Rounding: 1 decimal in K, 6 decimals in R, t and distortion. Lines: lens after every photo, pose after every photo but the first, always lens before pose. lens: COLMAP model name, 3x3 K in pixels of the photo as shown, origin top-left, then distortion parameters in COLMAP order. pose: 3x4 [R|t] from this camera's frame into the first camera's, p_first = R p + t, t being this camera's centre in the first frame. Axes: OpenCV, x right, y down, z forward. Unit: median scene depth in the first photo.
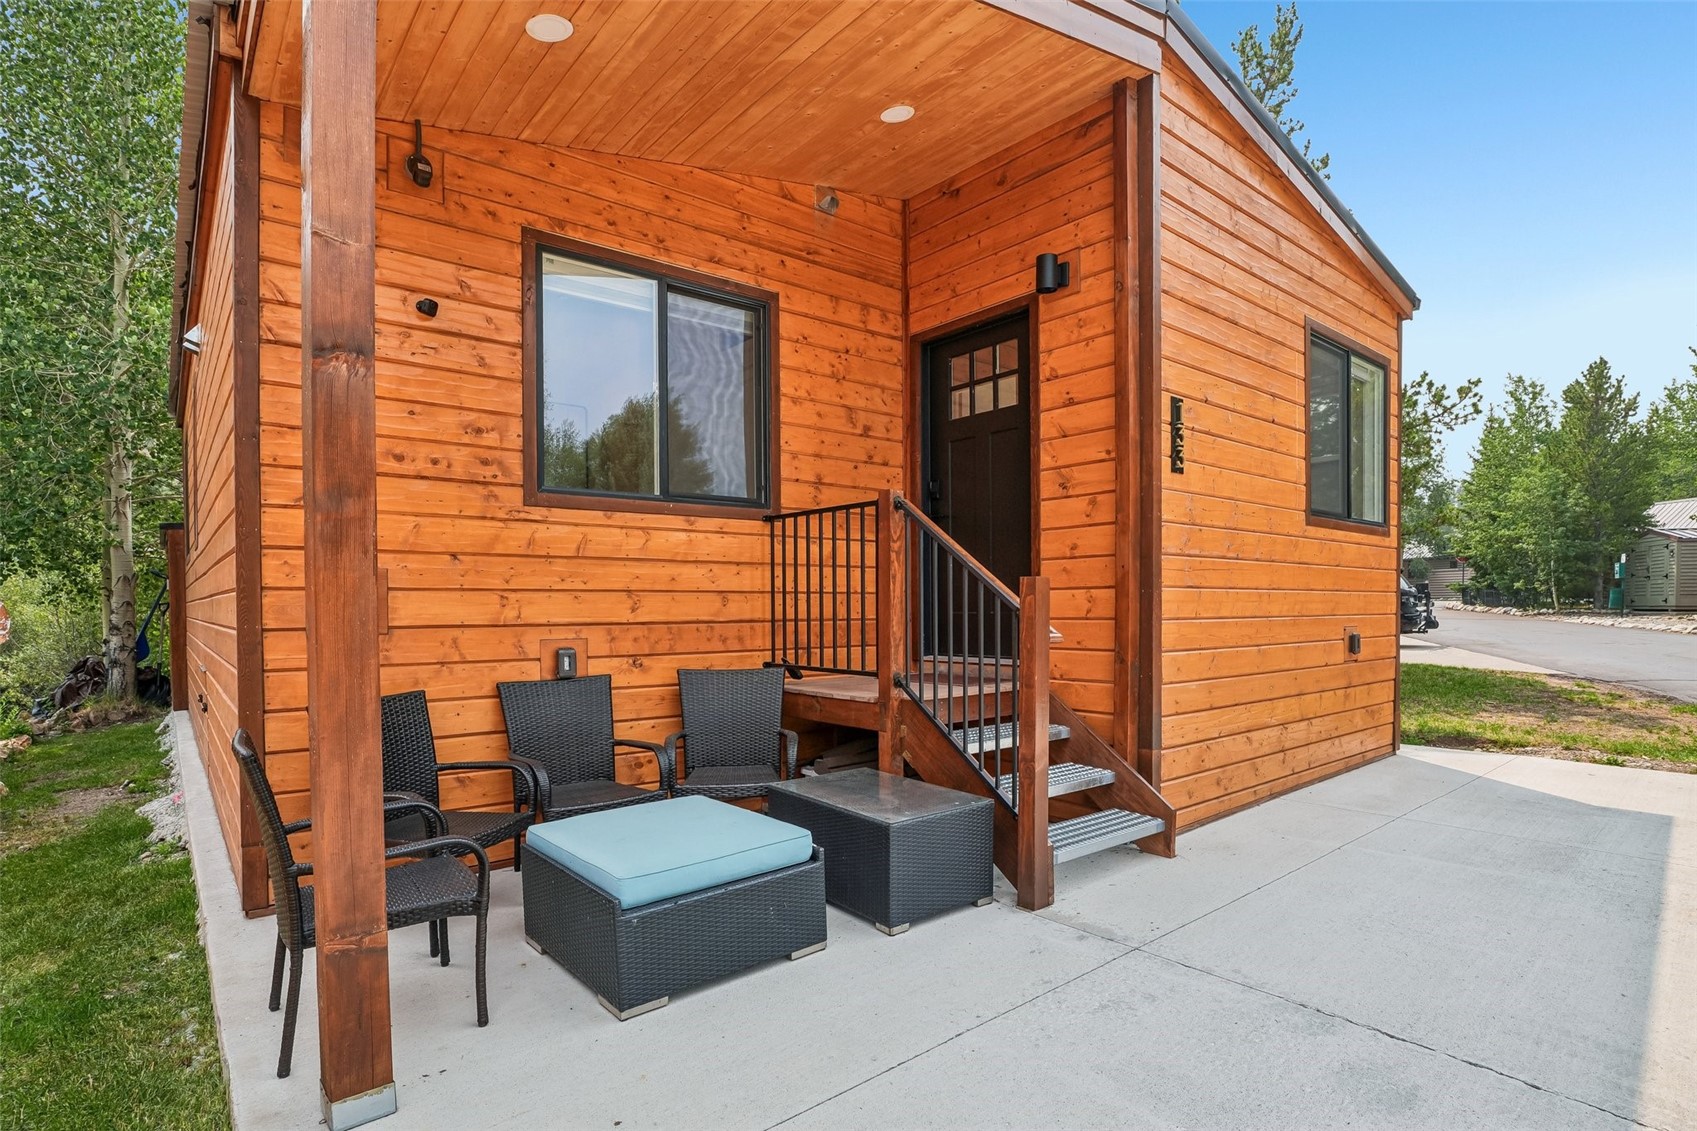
lens RADIAL K [[840.4, 0, 854.0], [0, 840.4, 616.5], [0, 0, 1]] dist [-0.020724, 0.008696]
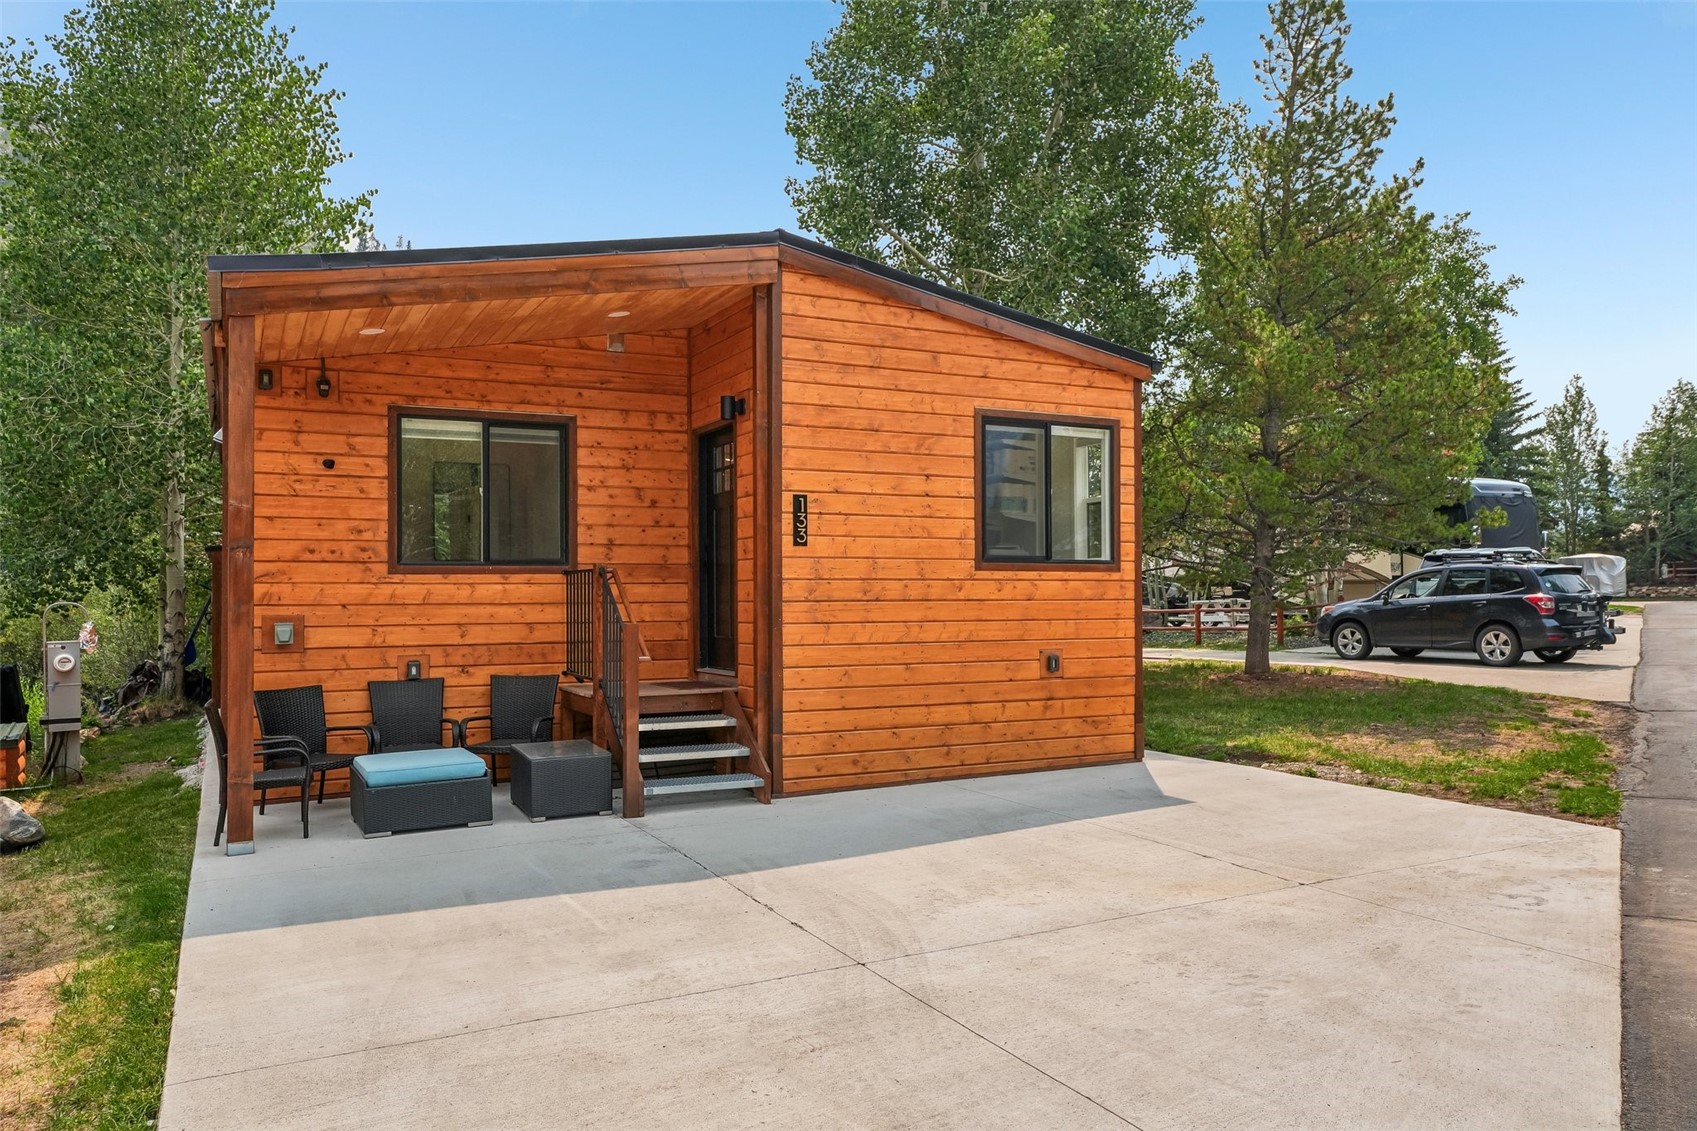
lens RADIAL K [[1206.4, 0, 846.7], [0, 1206.4, 570.8], [0, 0, 1]] dist [0.095344, 0.011273]
pose [[0.973312, -0.002616, -0.229471, 0.884425], [-0.004486, 0.999527, -0.030421, -0.059249], [0.229442, 0.030638, 0.972840, -0.968418]]
